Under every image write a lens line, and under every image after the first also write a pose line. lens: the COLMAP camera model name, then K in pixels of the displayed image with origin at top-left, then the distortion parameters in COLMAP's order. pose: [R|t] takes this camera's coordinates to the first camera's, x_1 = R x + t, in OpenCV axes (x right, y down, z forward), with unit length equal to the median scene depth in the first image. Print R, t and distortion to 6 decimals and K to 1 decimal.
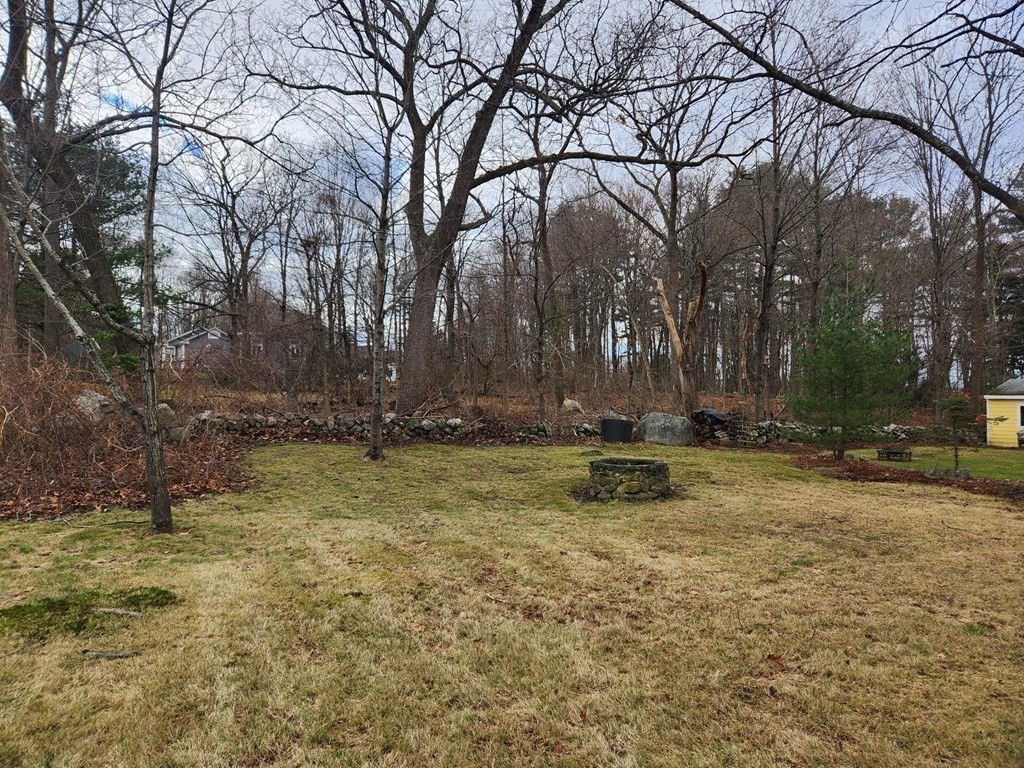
lens RADIAL K [[679.7, 0, 512.0], [0, 679.7, 384.0], [0, 0, 1]] dist [0.072563, -0.062892]
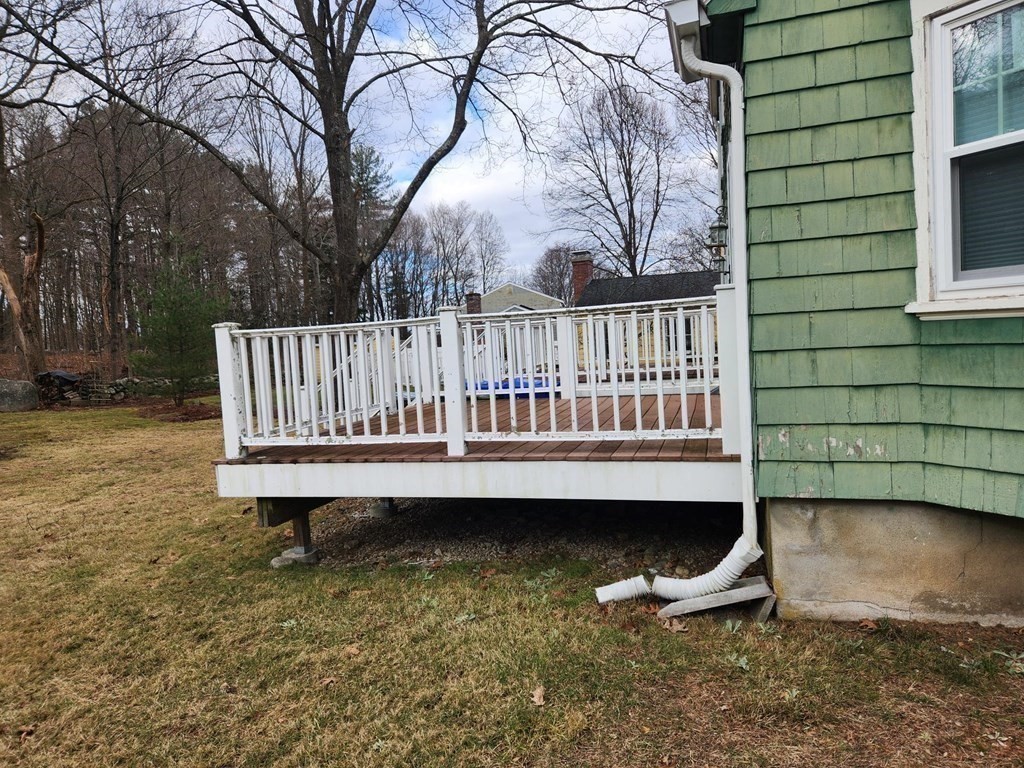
lens RADIAL K [[679.7, 0, 512.0], [0, 679.7, 384.0], [0, 0, 1]] dist [0.072563, -0.062892]
pose [[0.669239, -0.085054, 0.738163, -0.008343], [0.032548, 0.995829, 0.085234, -0.007401], [-0.742334, -0.033016, 0.669216, -0.150872]]
